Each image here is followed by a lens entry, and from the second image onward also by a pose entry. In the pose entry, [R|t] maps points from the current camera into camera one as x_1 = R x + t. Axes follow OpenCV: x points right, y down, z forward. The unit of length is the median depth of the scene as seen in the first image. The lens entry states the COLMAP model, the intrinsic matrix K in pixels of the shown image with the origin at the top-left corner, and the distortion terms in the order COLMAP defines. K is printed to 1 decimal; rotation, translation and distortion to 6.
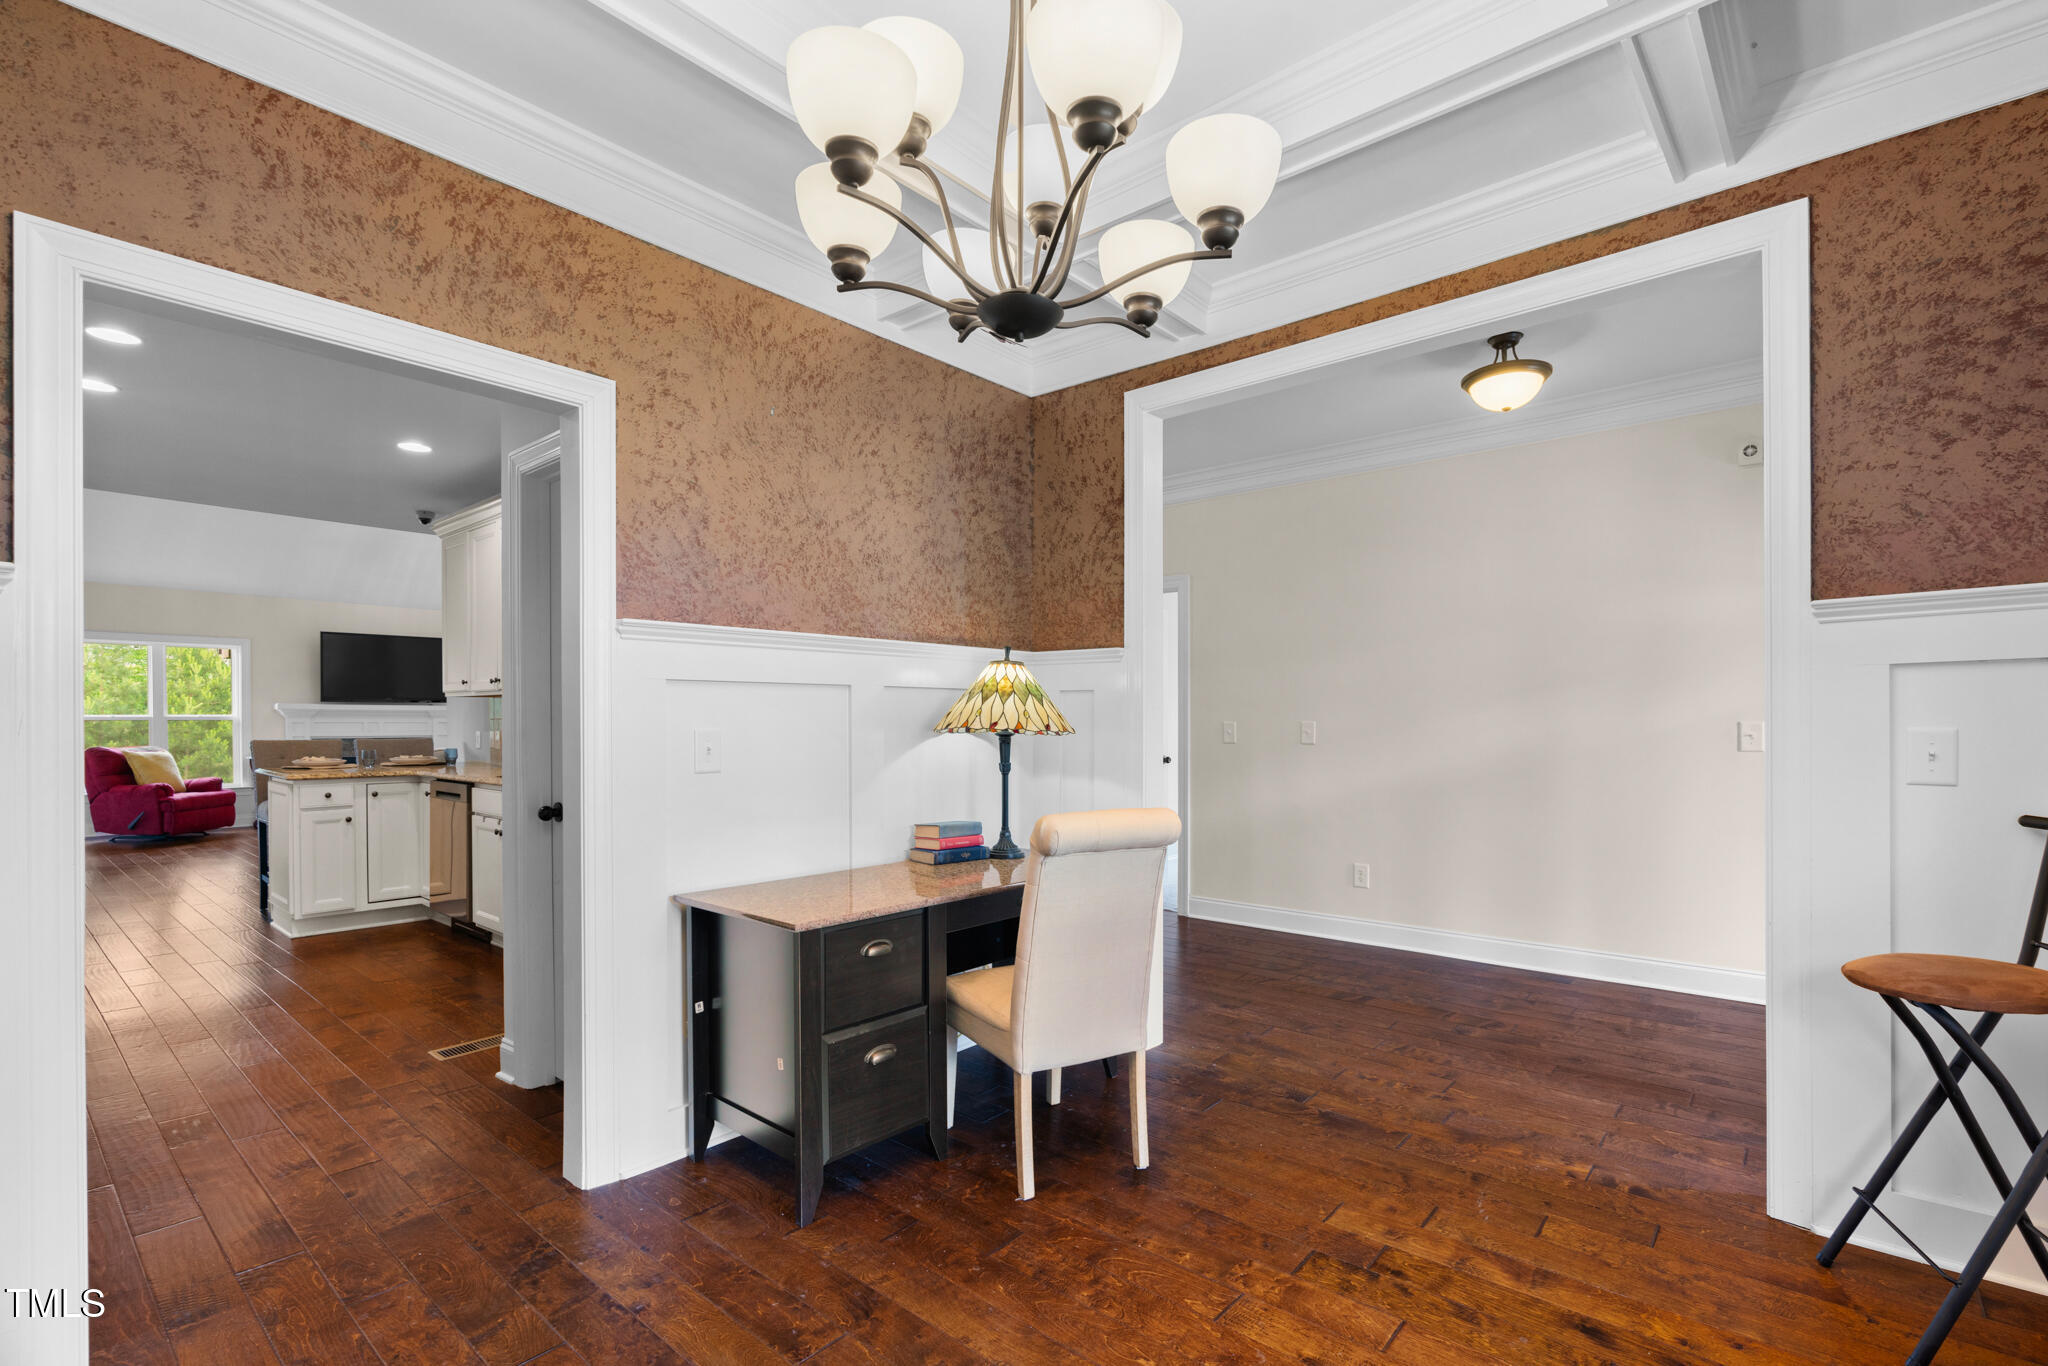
lens RADIAL K [[920.2, 0, 1026.1], [0, 920.2, 716.9], [0, 0, 1]] dist [-0.004645, -0.000412]
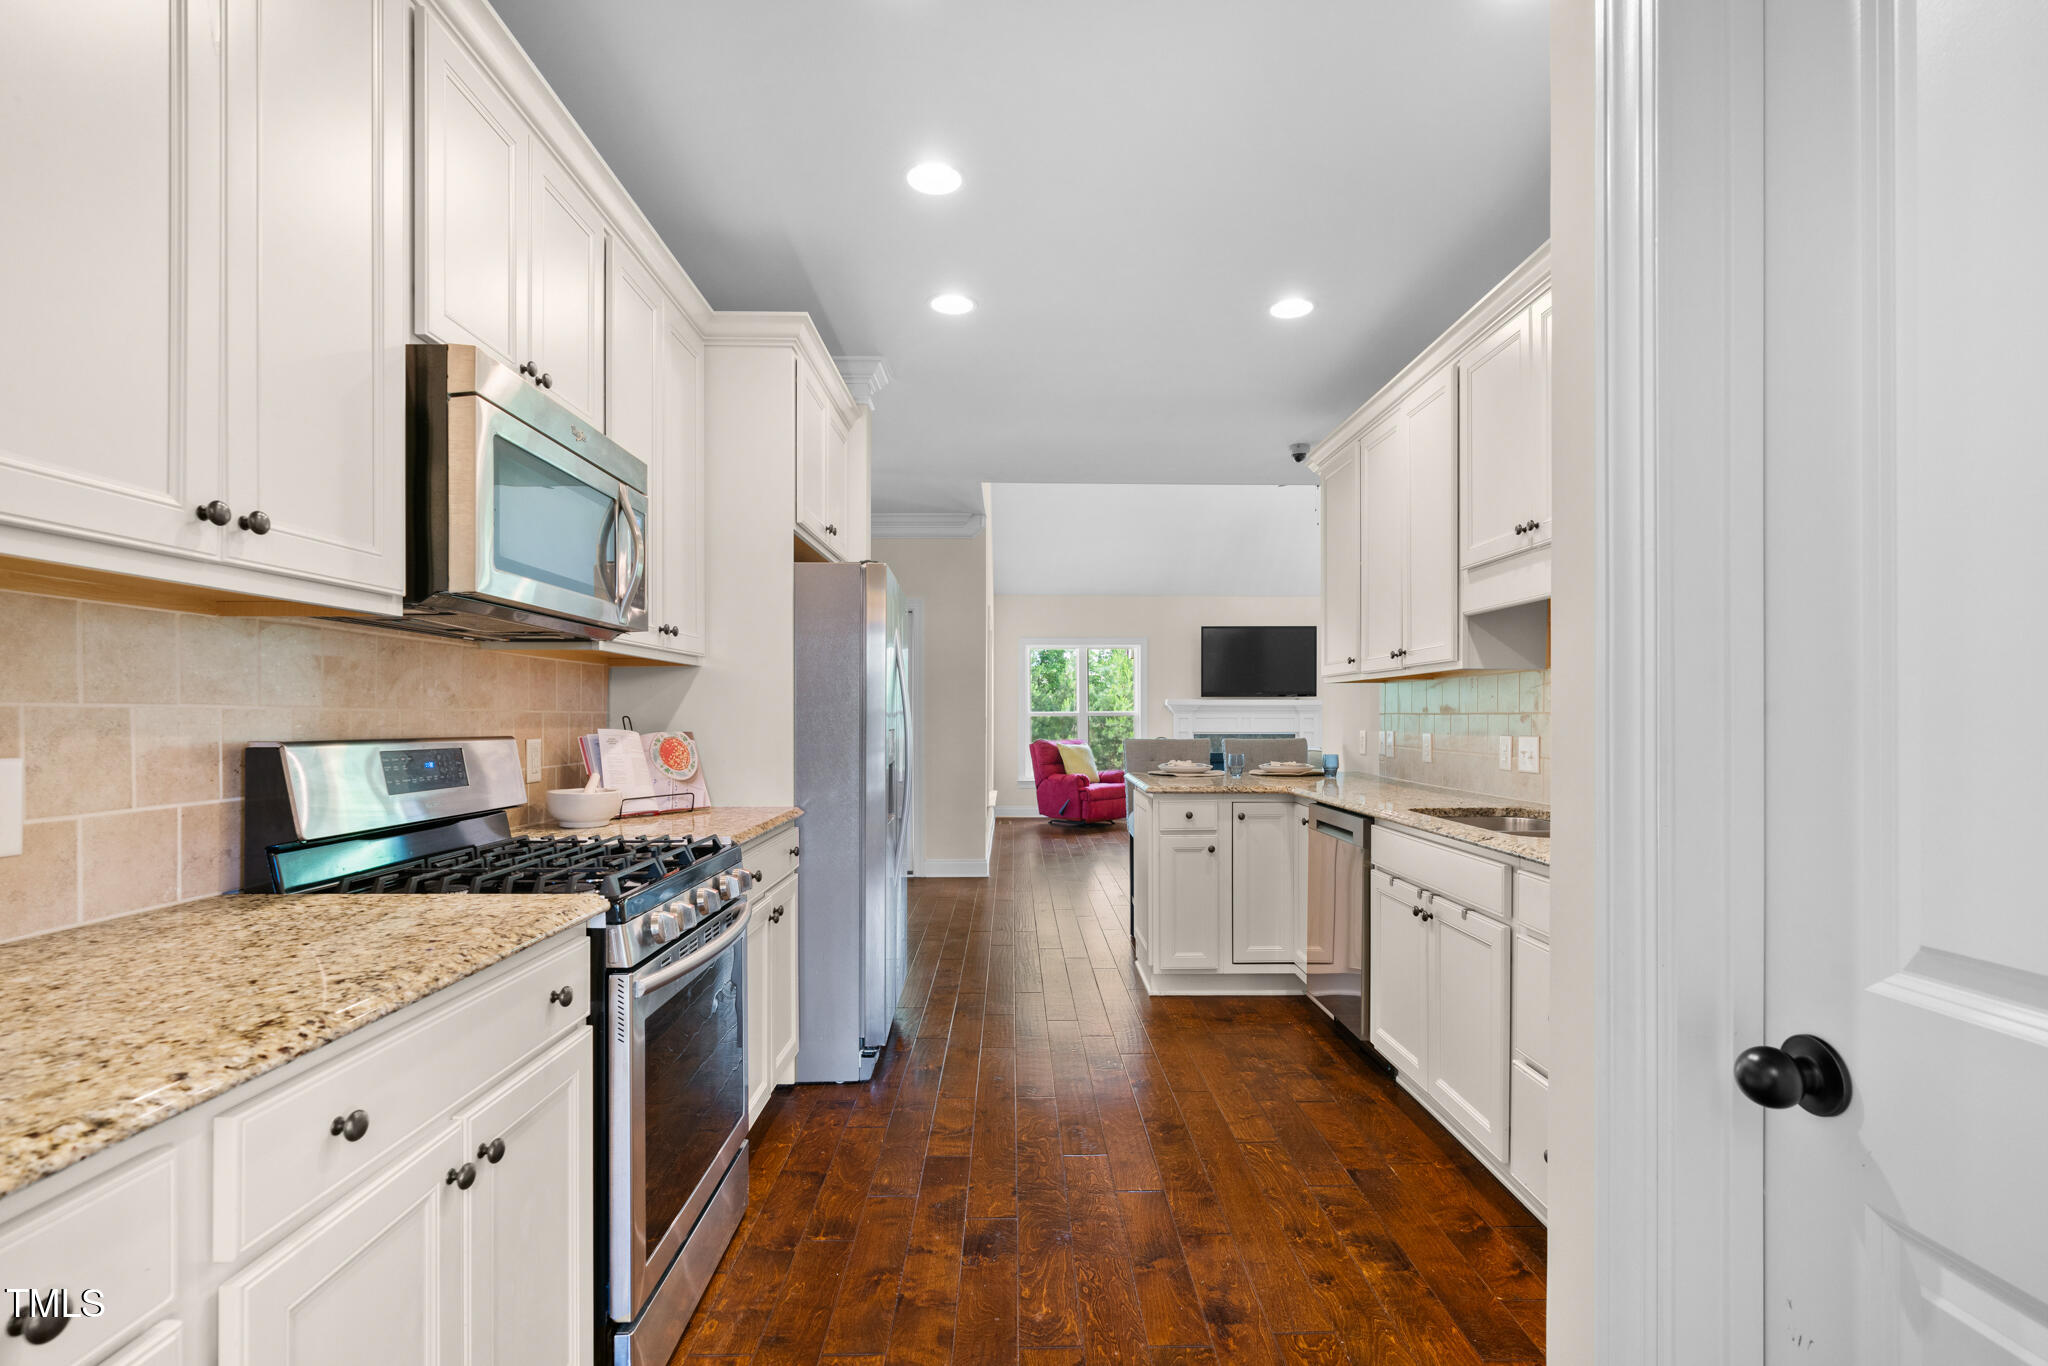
lens RADIAL K [[941.9, 0, 1022.9], [0, 941.9, 722.8], [0, 0, 1]] dist [-0.001015, -0.000095]
pose [[0.656468, 0.006855, -0.754323, -0.197220], [0.000018, 0.999959, 0.009103, 0.001832], [0.754354, -0.005990, 0.656441, 0.287597]]
